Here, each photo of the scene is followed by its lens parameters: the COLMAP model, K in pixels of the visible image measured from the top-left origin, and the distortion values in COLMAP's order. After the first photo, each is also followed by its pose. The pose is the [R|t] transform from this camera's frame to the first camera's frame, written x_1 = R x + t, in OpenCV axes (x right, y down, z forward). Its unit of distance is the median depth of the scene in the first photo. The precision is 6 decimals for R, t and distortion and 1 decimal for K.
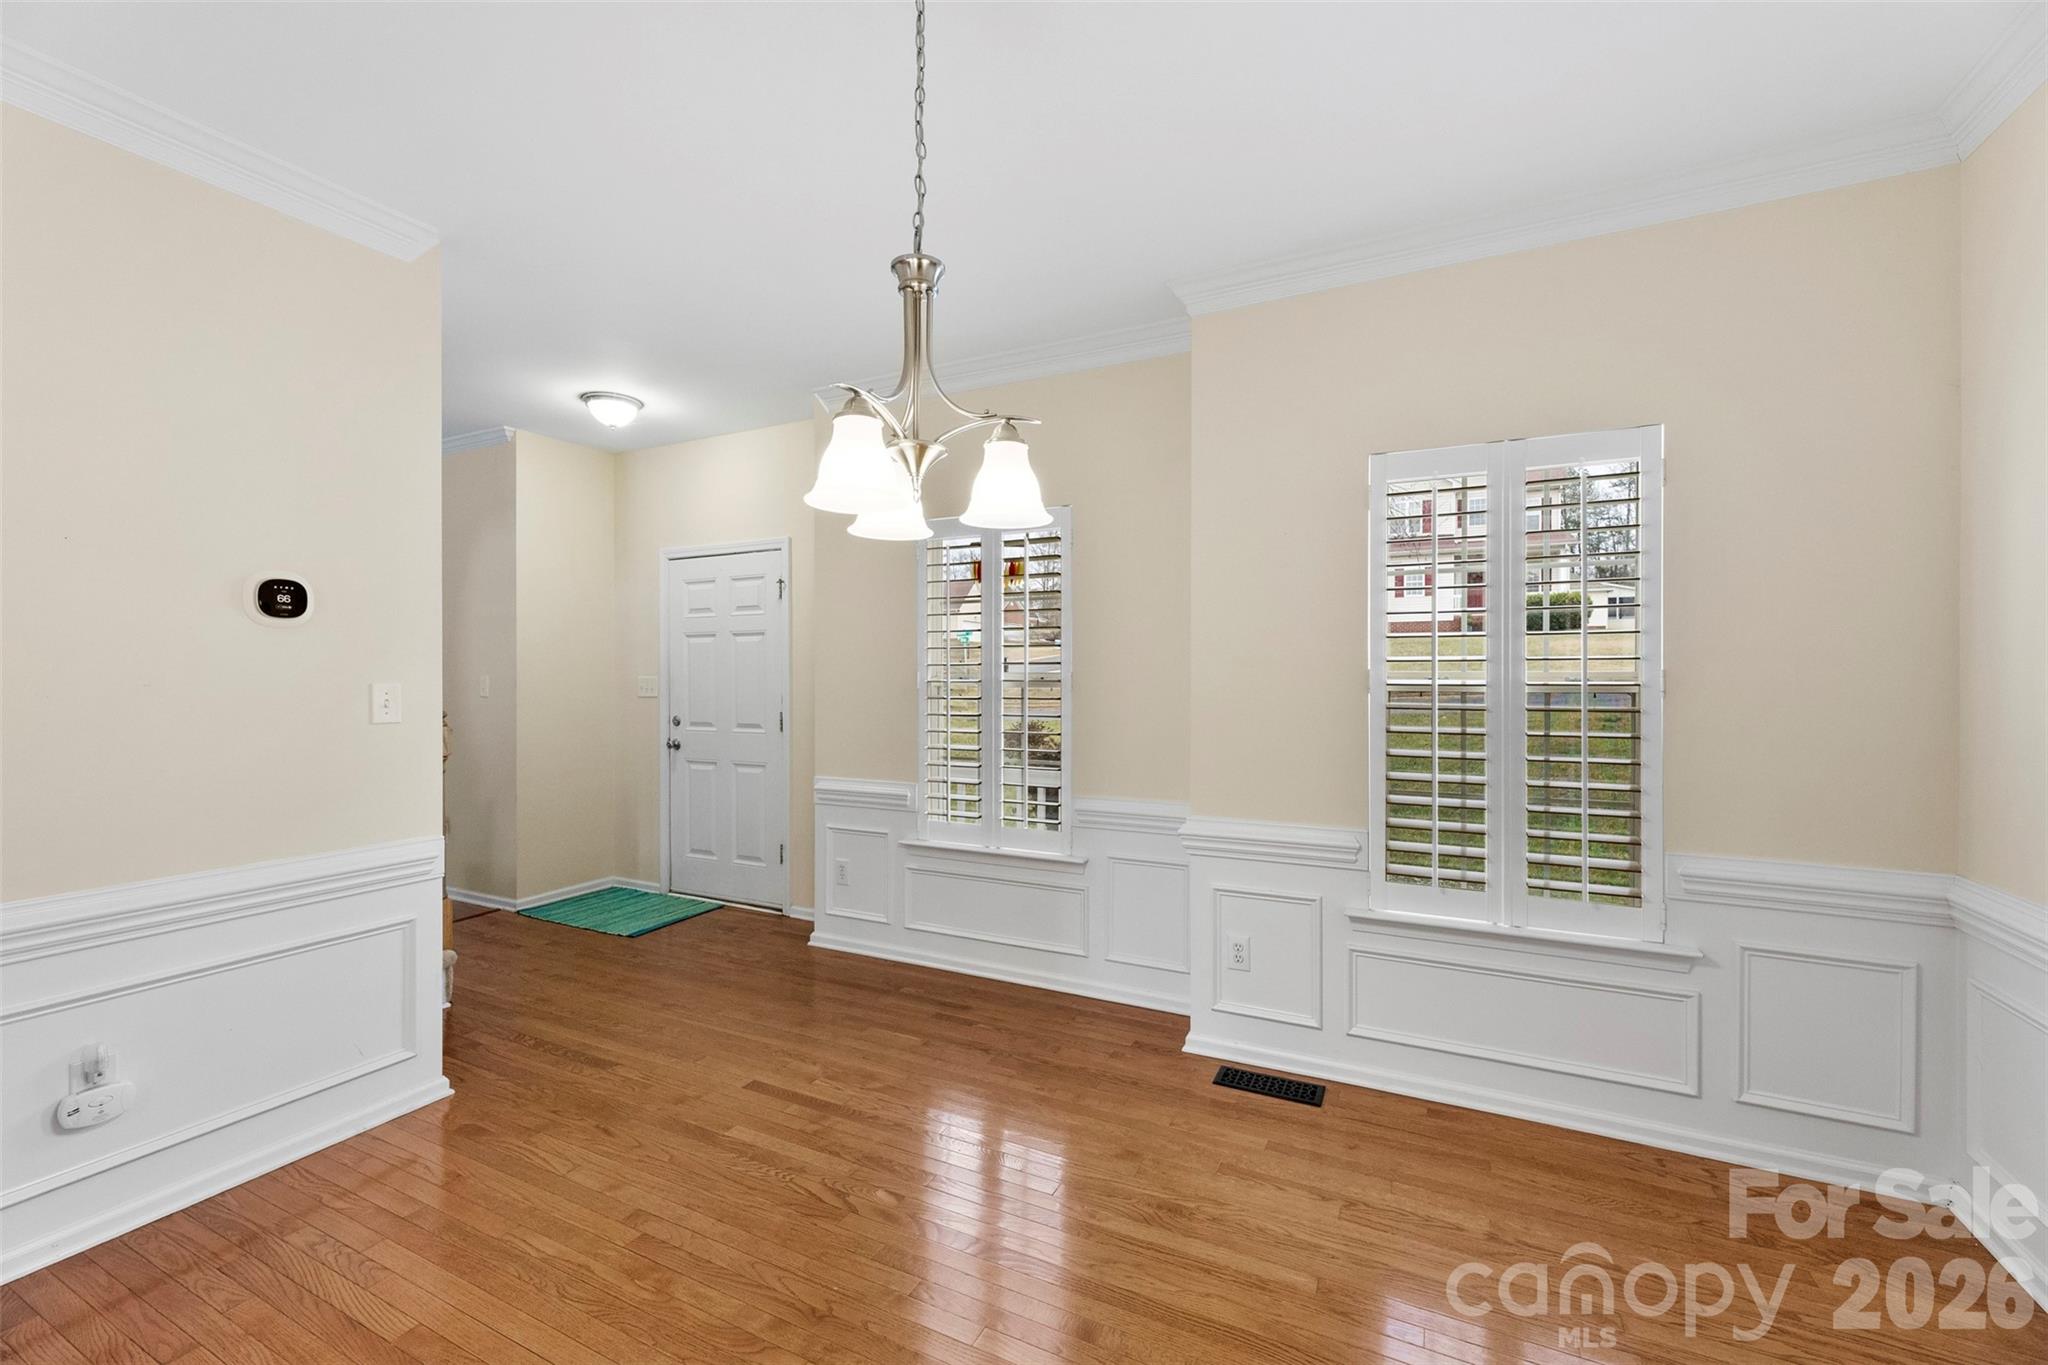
lens RADIAL K [[829.0, 0, 1024.8], [0, 829.0, 679.7], [0, 0, 1]] dist [-0.000038, -0.000054]
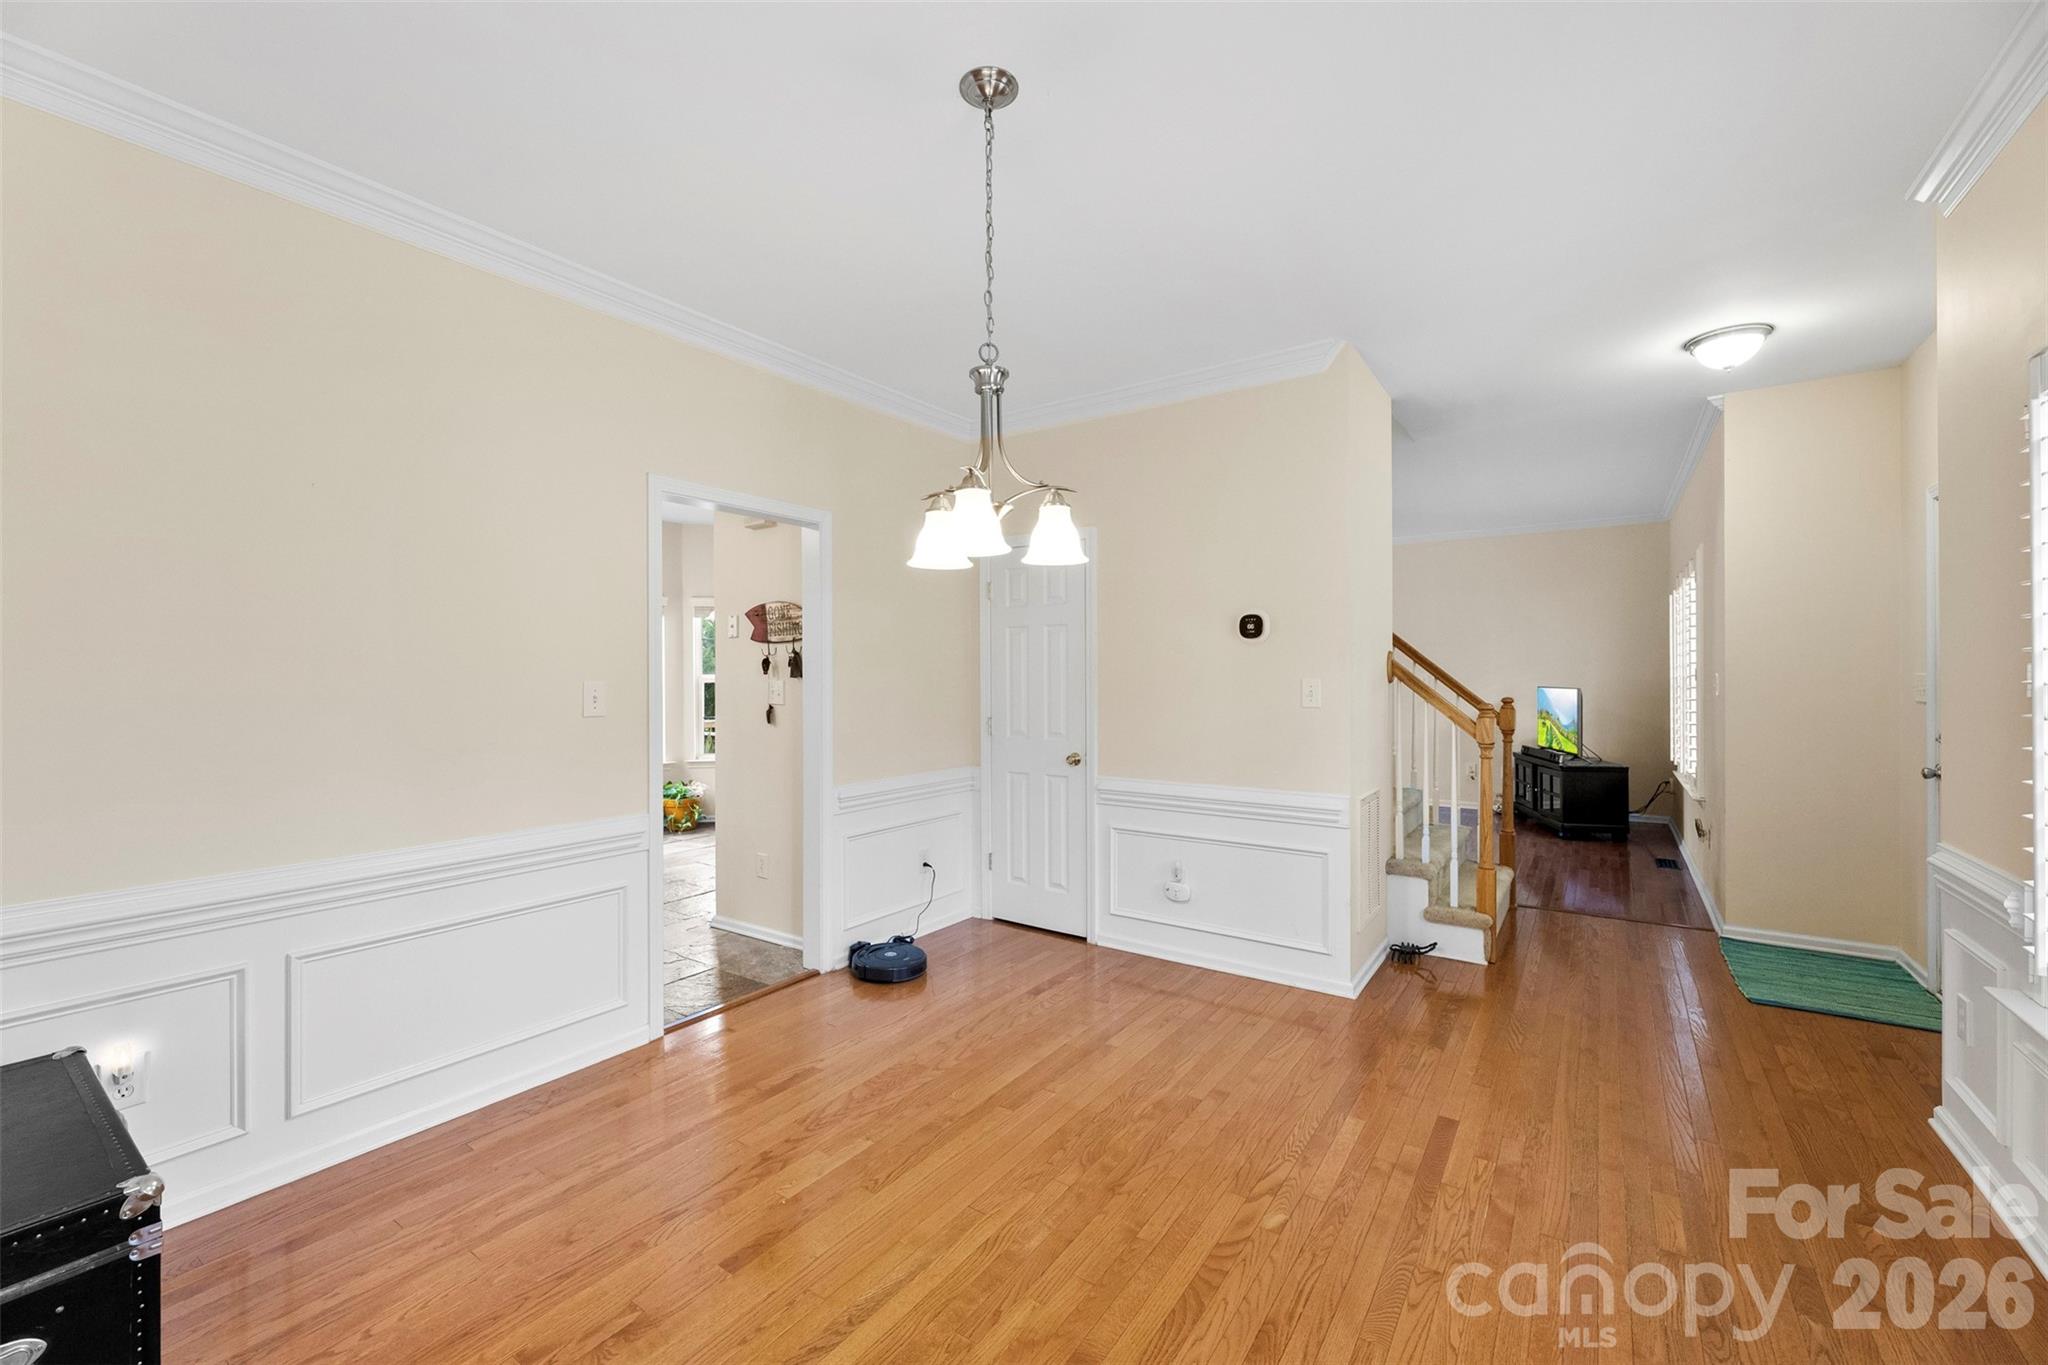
lens RADIAL K [[829.0, 0, 1022.7], [0, 829.0, 682.2], [0, 0, 1]] dist [-0.000038, -0.000054]
pose [[-0.154528, 0.007551, -0.987960, 0.676372], [0.000439, 0.999971, 0.007574, -0.001198], [0.987988, 0.000737, -0.154526, 0.715543]]
